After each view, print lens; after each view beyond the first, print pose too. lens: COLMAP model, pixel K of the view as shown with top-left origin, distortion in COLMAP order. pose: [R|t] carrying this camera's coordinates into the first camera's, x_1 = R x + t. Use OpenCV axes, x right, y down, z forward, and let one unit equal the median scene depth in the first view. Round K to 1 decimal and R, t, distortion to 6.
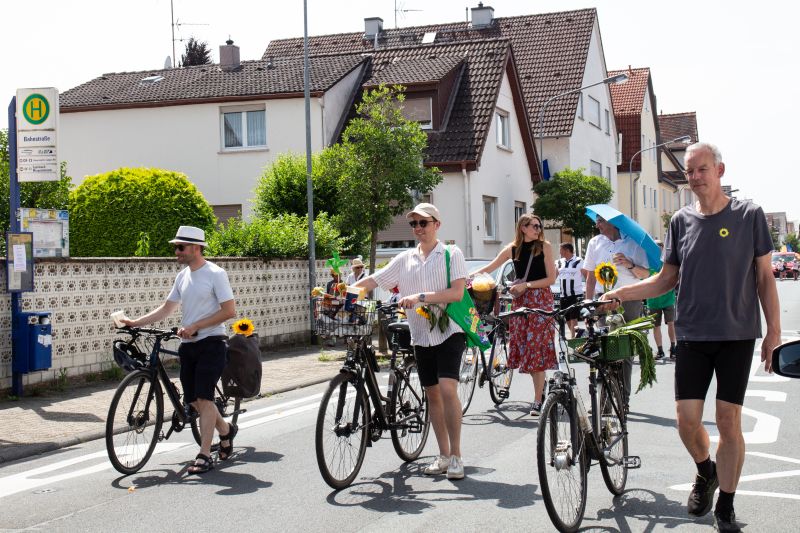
lens RADIAL K [[1101.3, 0, 401.2], [0, 1101.3, 291.8], [0, 0, 1]] dist [0.106786, 0.000000]
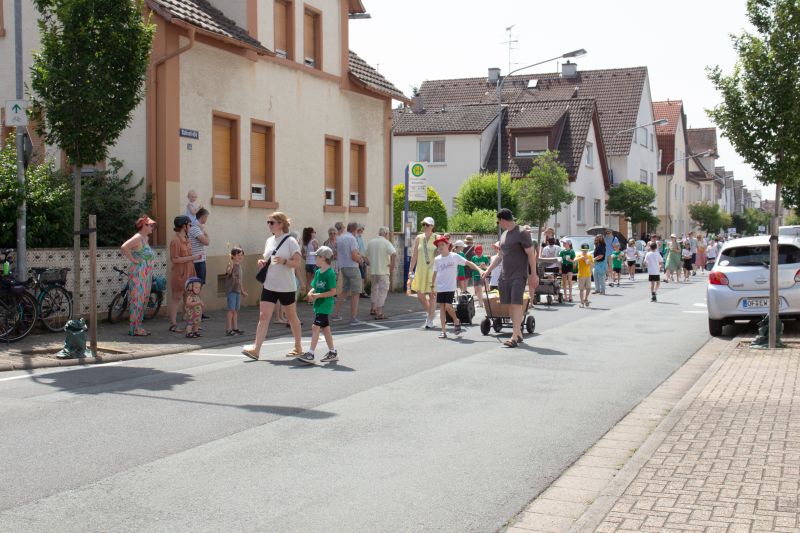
lens RADIAL K [[976.5, 0, 427.0], [0, 976.5, 270.4], [0, 0, 1]] dist [0.042334, 0.000000]
pose [[0.999144, 0.029105, -0.029410, -0.098306], [-0.028671, 0.999475, 0.015082, 0.007159], [0.029834, -0.014226, 0.999454, -0.440807]]
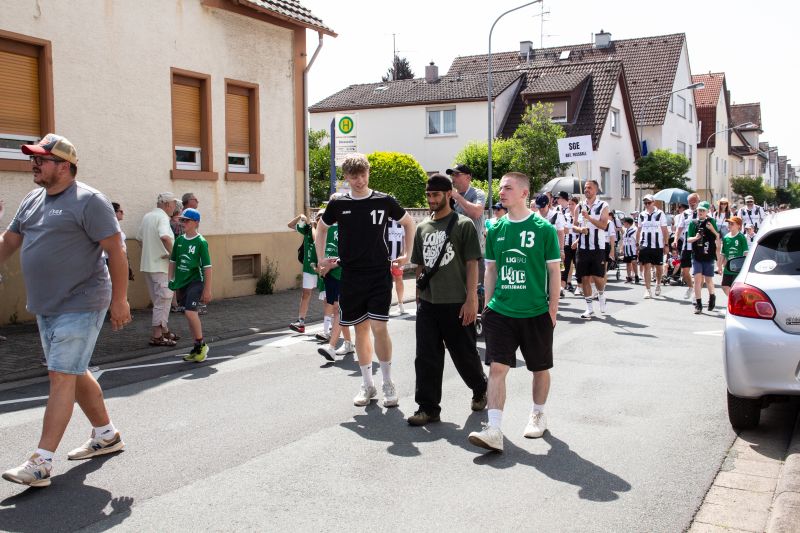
lens RADIAL K [[809.7, 0, 432.3], [0, 809.7, 269.5], [0, 0, 1]] dist [0.014856, 0.000000]
pose [[0.991756, 0.023505, -0.125968, -0.008952], [-0.017283, 0.998587, 0.050262, -0.000284], [0.126971, -0.047671, 0.990760, -0.112871]]
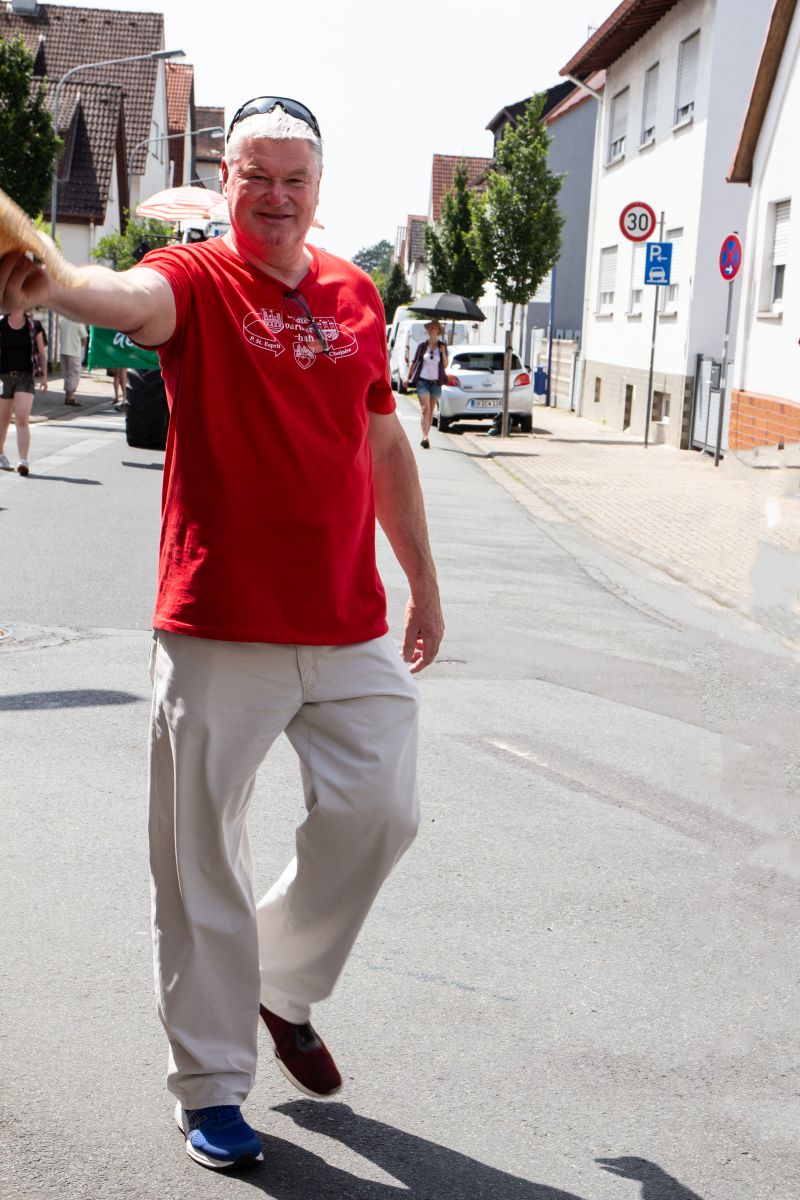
lens RADIAL K [[2252.0, 0, 429.2], [0, 2252.0, 643.9], [0, 0, 1]] dist [0.220260, 0.000000]
pose [[0.918841, 0.024696, 0.393855, -0.439424], [-0.073542, 0.991272, 0.109412, 0.021952], [-0.387715, -0.129497, 0.912638, -1.030753]]
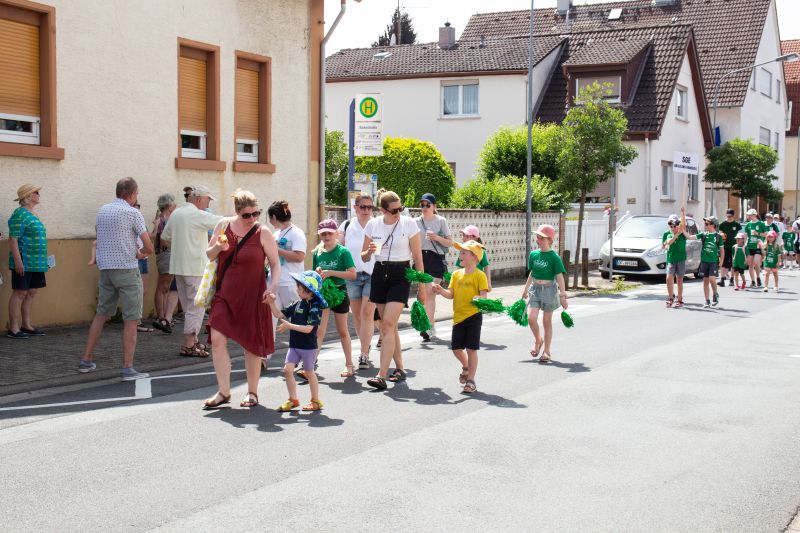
lens RADIAL K [[1101.3, 0, 421.6], [0, 1101.3, 267.4], [0, 0, 1]] dist [0.106786, 0.000000]
pose [[0.991697, 0.040464, -0.122061, -0.028339], [-0.037340, 0.998917, 0.027775, 0.002413], [0.123052, -0.022986, 0.992134, -0.186241]]
